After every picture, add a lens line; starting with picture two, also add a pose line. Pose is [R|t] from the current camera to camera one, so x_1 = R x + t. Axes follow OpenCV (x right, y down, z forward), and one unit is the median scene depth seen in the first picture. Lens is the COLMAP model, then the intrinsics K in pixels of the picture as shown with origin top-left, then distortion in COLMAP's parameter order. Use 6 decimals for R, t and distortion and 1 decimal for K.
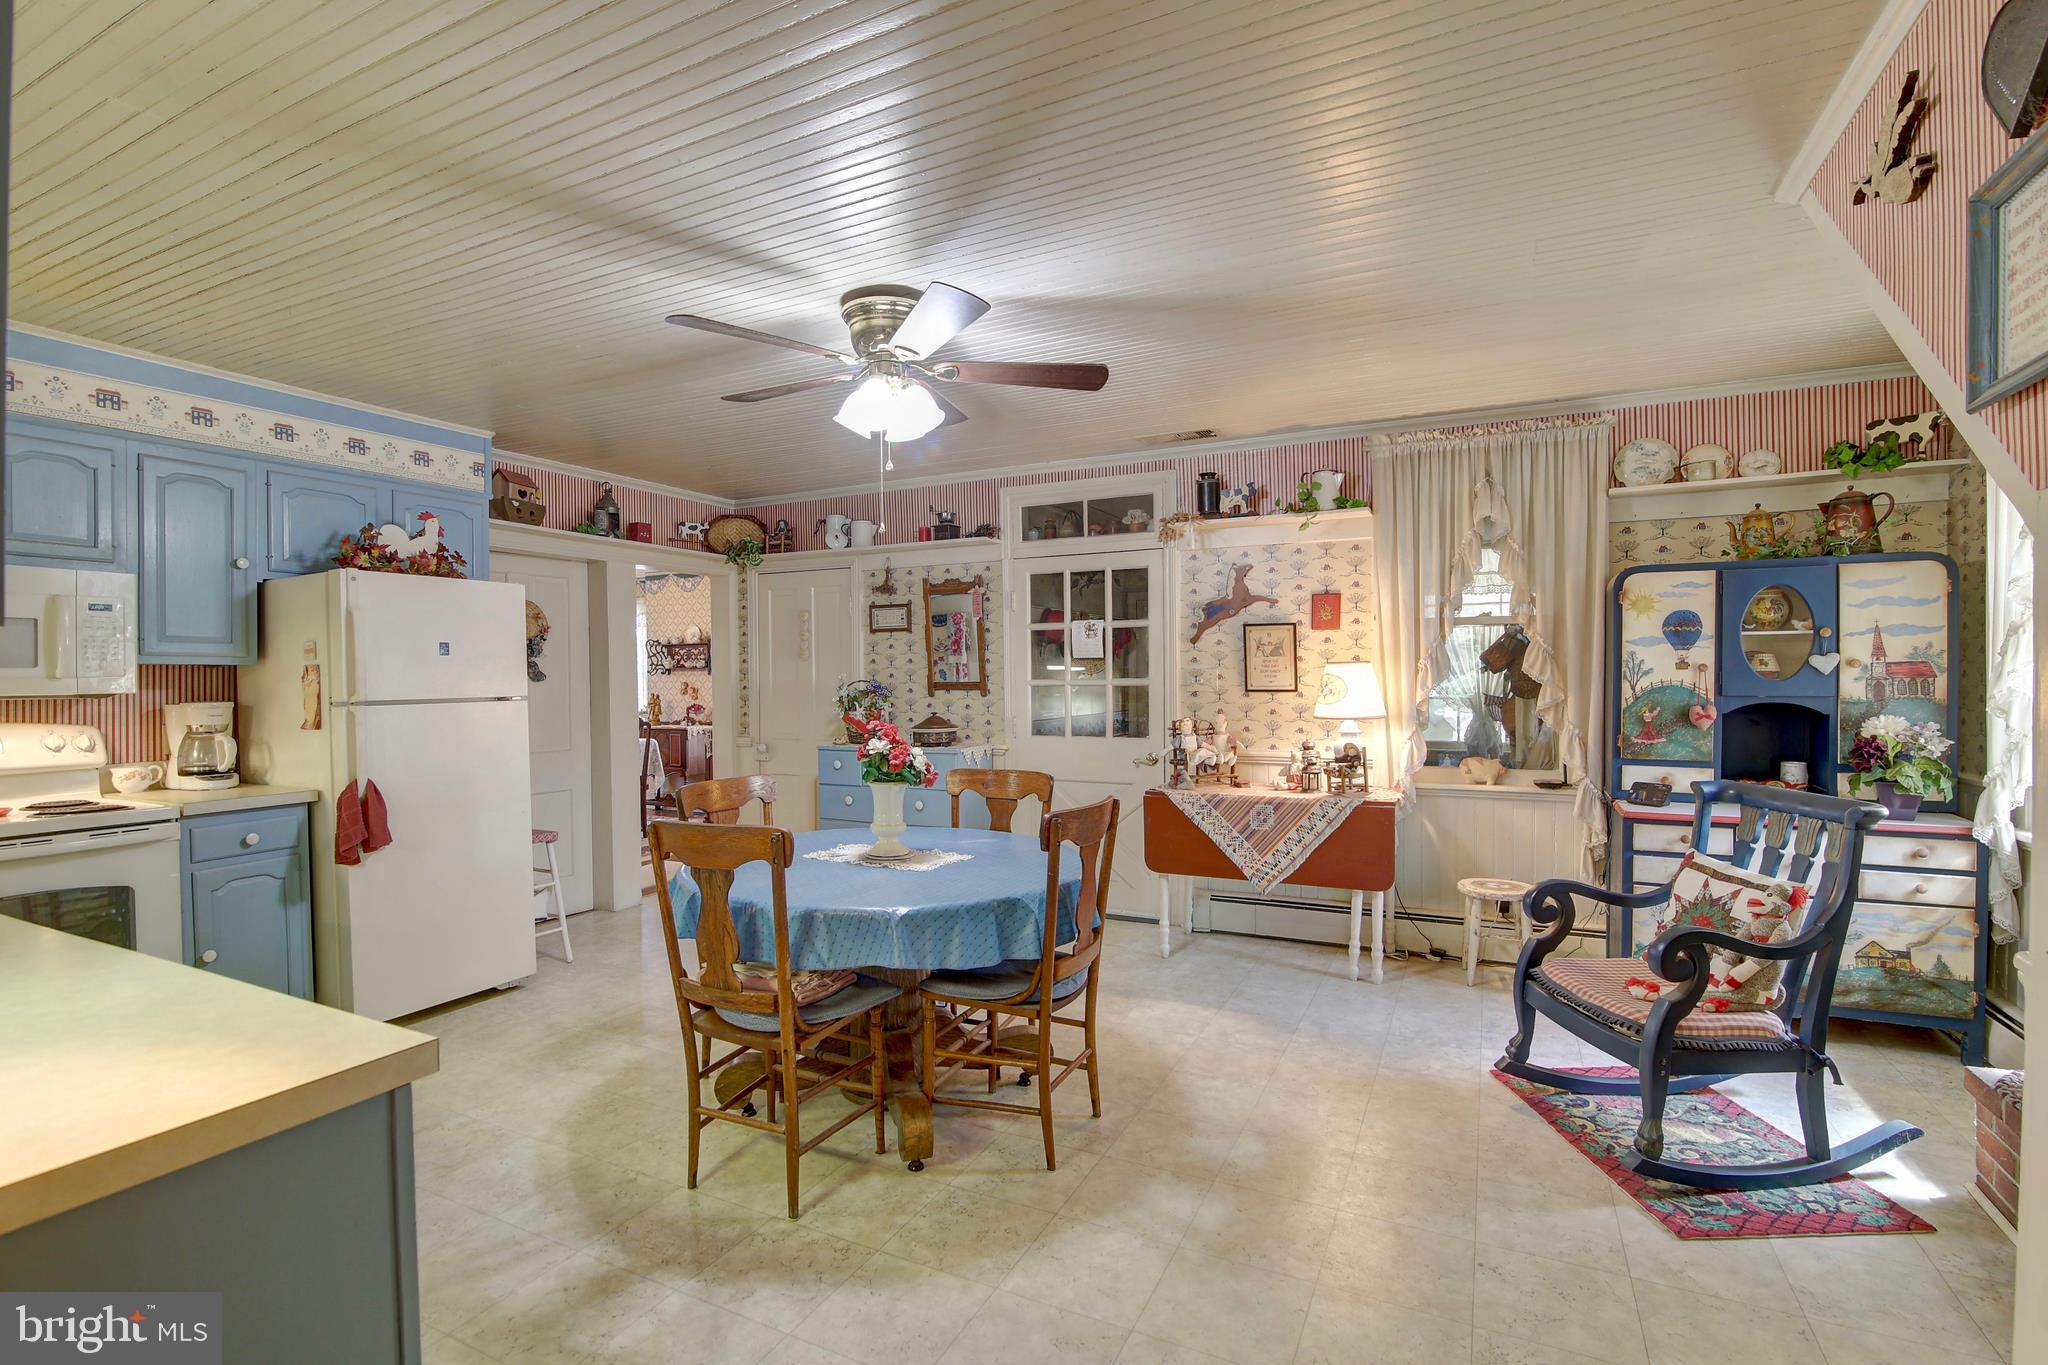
lens RADIAL K [[947.3, 0, 1027.4], [0, 947.3, 688.3], [0, 0, 1]] dist [-0.016968, -0.000140]
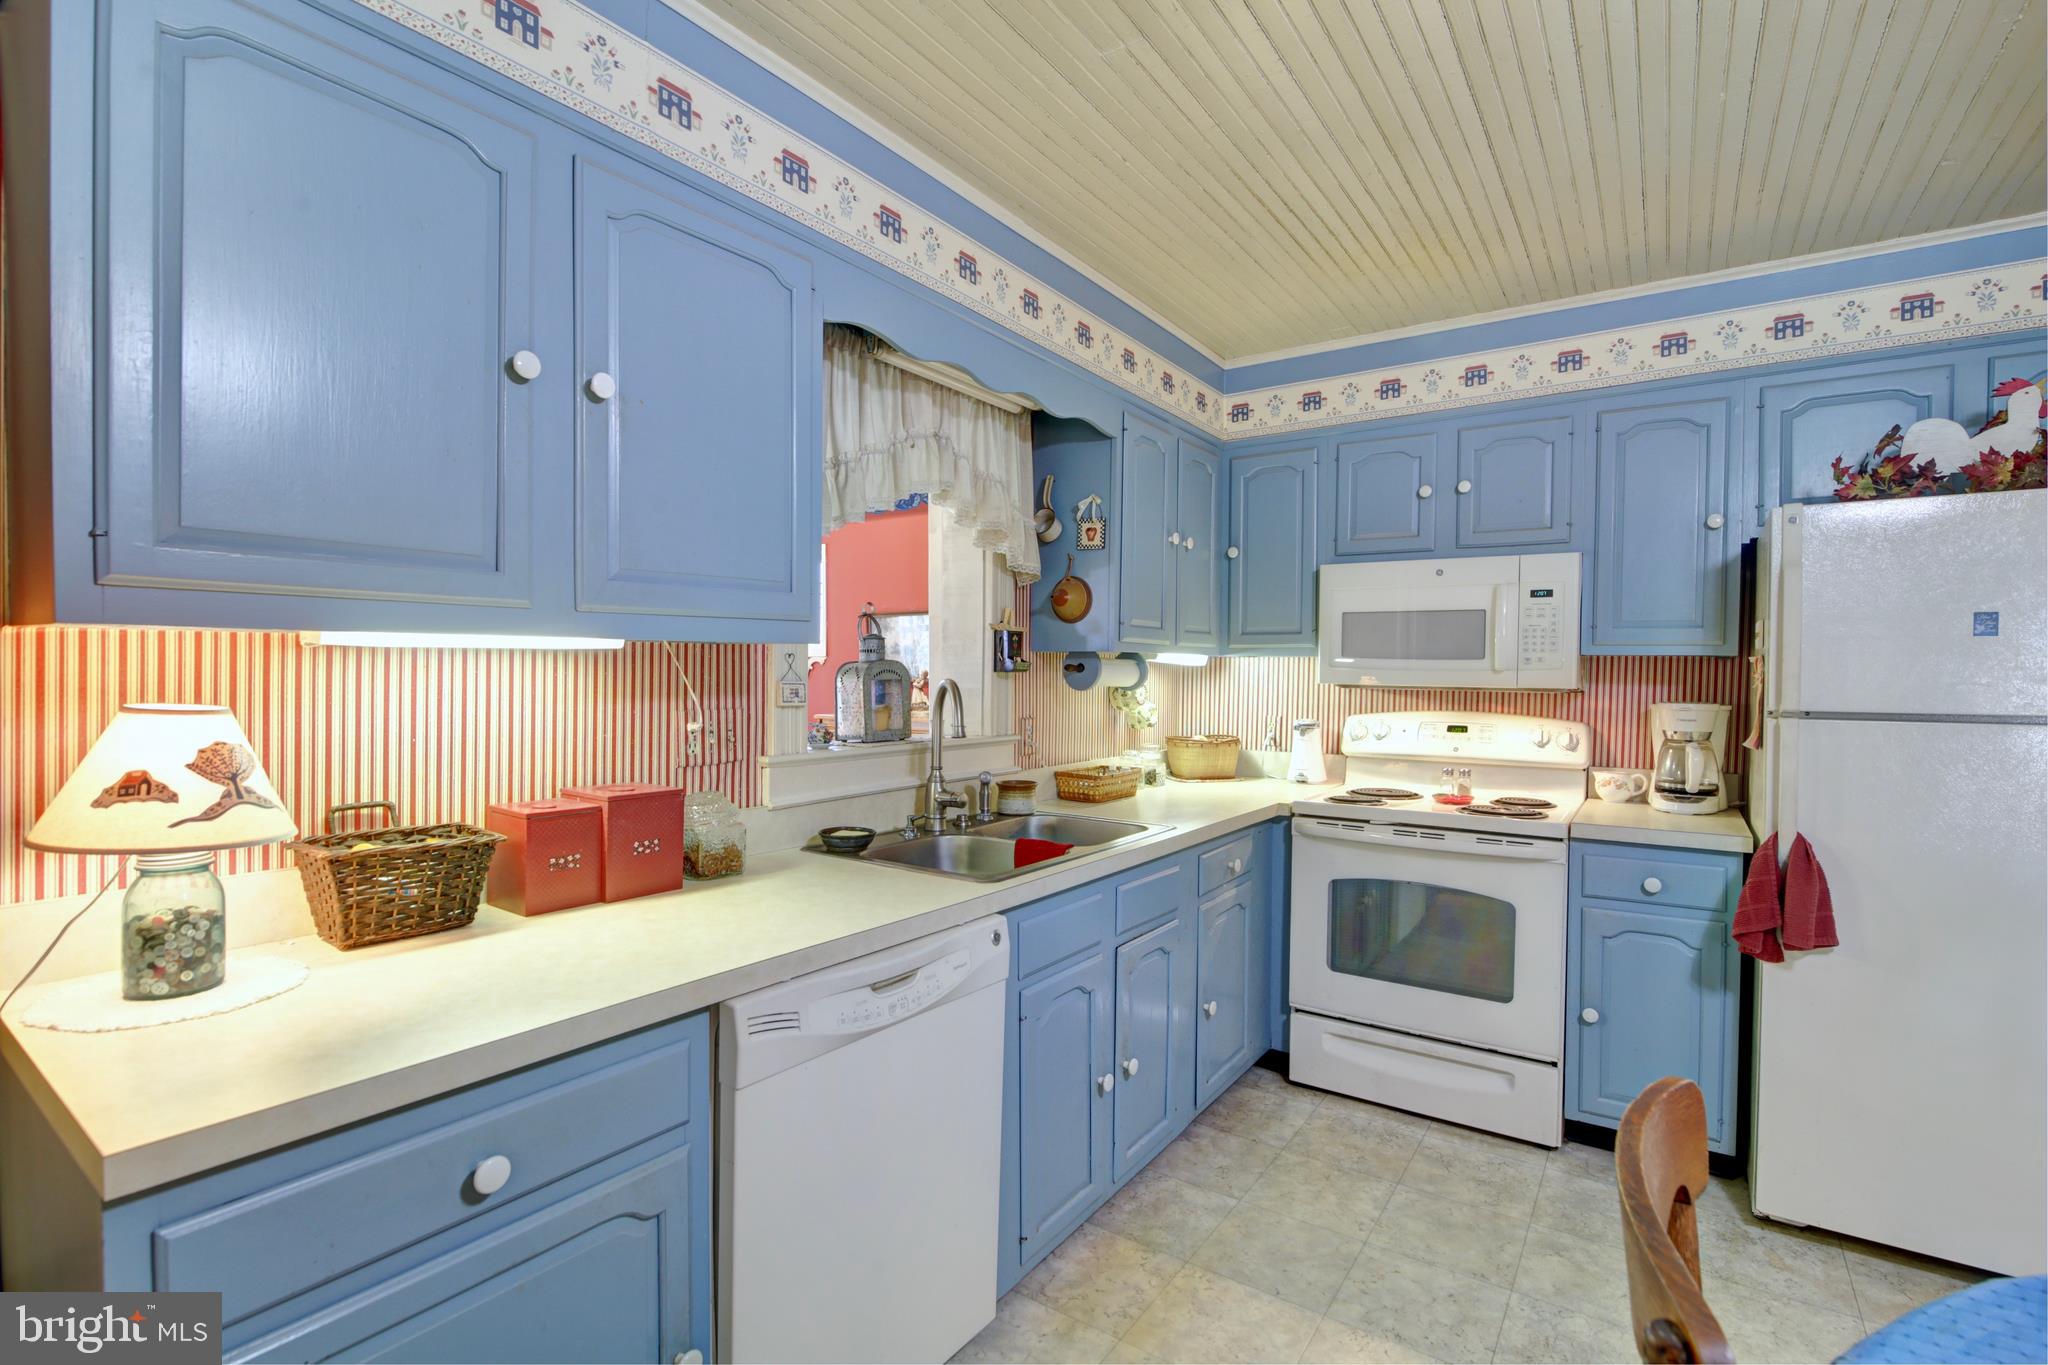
lens RADIAL K [[947.3, 0, 1027.4], [0, 947.3, 688.3], [0, 0, 1]] dist [-0.016968, -0.000140]
pose [[-0.141945, 0.025693, -0.989541, -0.006840], [-0.020812, 0.999365, 0.028934, -0.008657], [0.989656, 0.024701, -0.141321, 0.537142]]
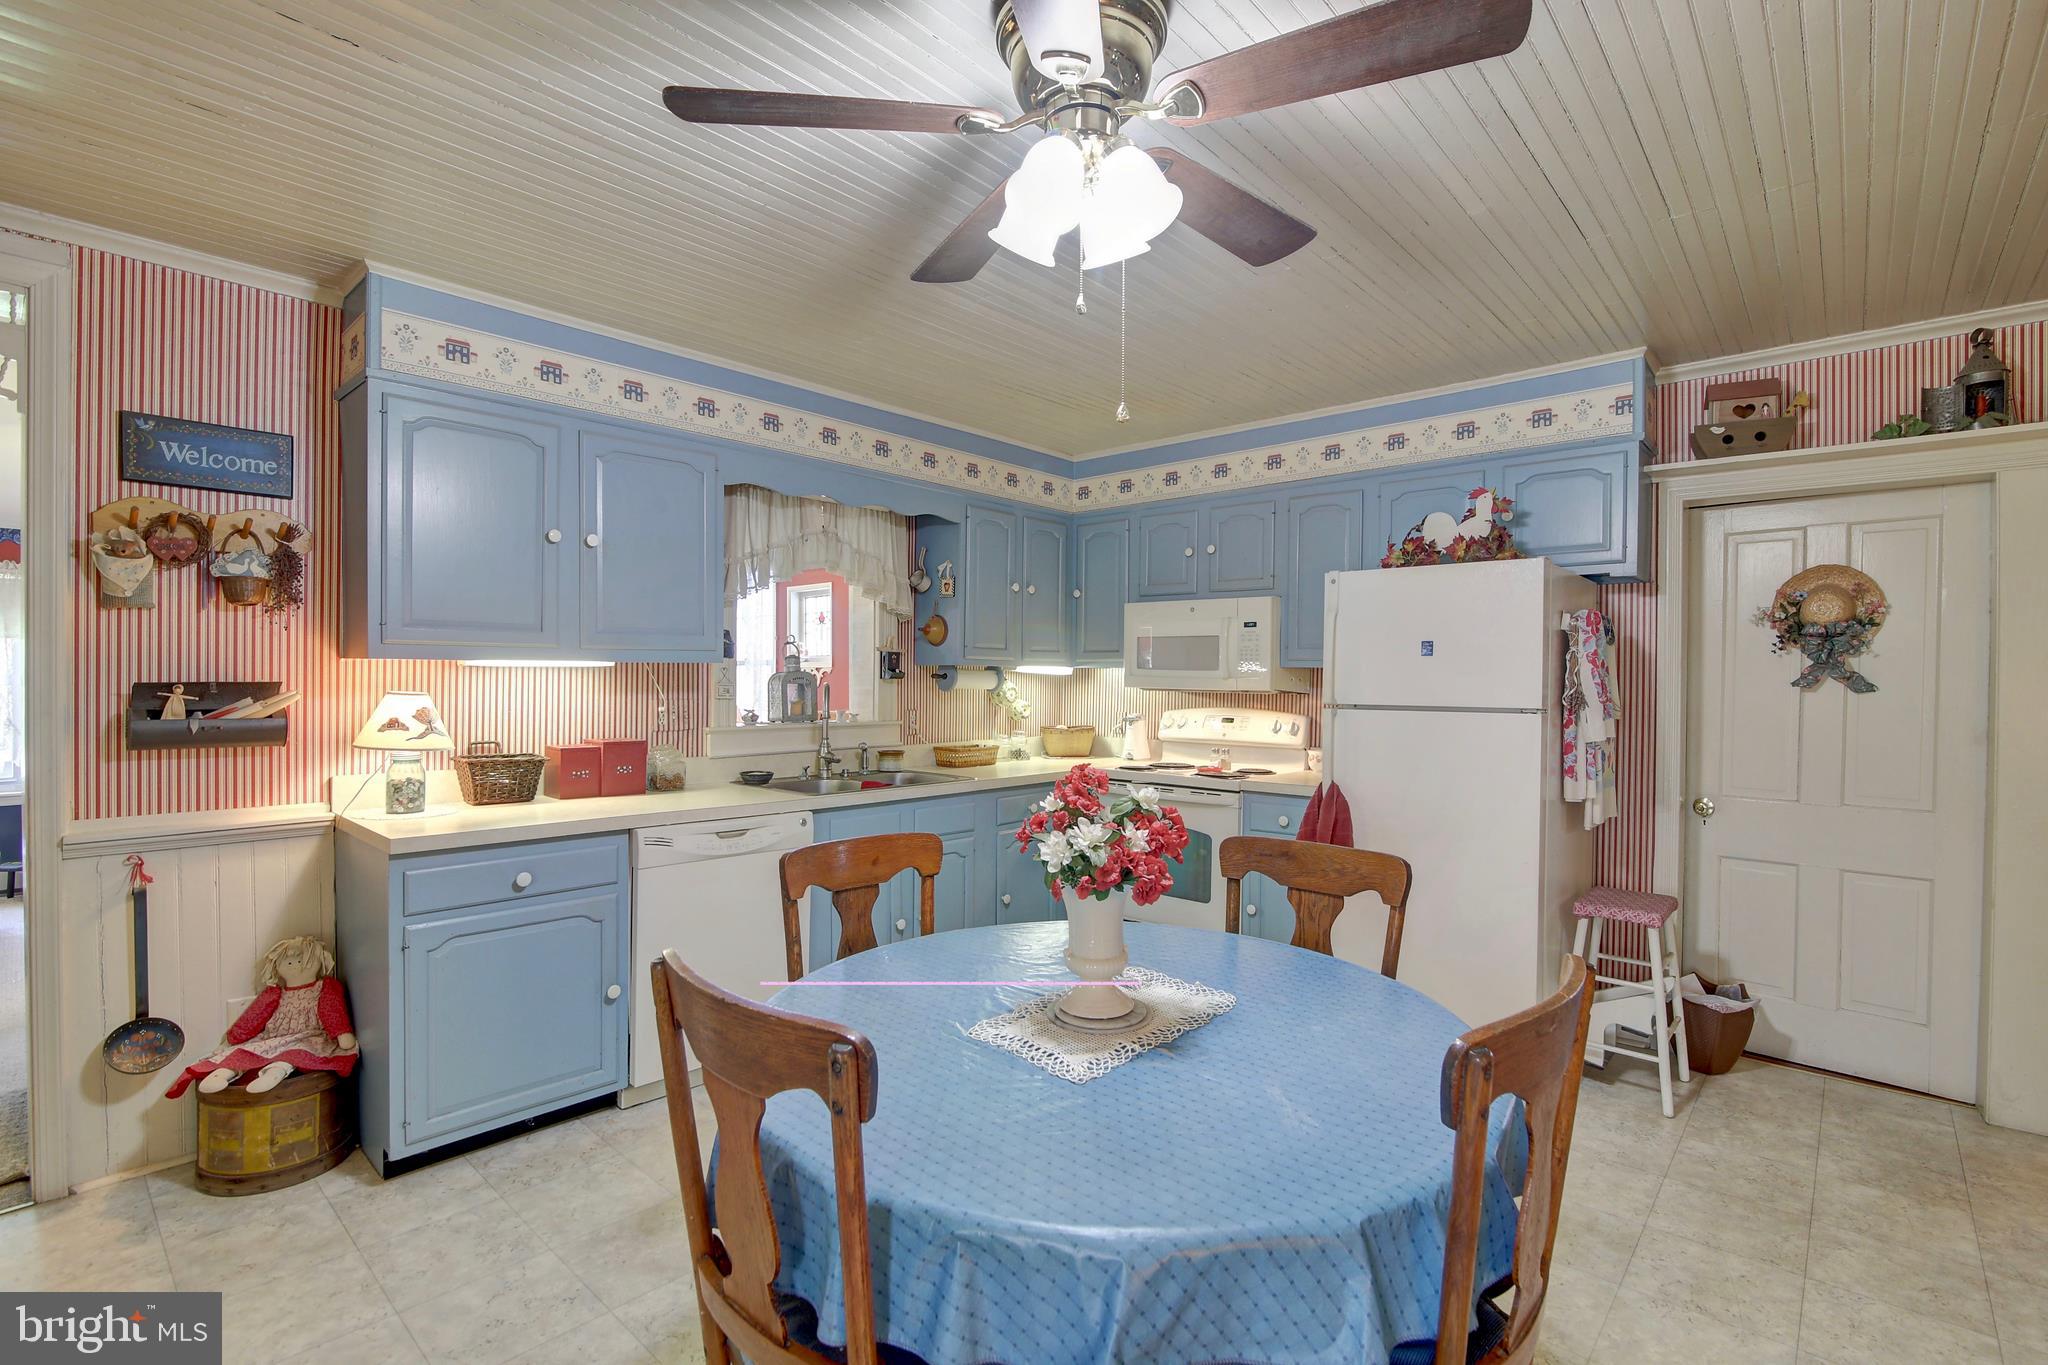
lens RADIAL K [[947.3, 0, 1027.4], [0, 947.3, 688.3], [0, 0, 1]] dist [-0.016968, -0.000140]
pose [[-0.265824, 0.016830, -0.963875, 0.321463], [-0.019845, 0.999540, 0.022925, -0.017987], [0.963817, 0.025222, -0.265368, 0.892564]]
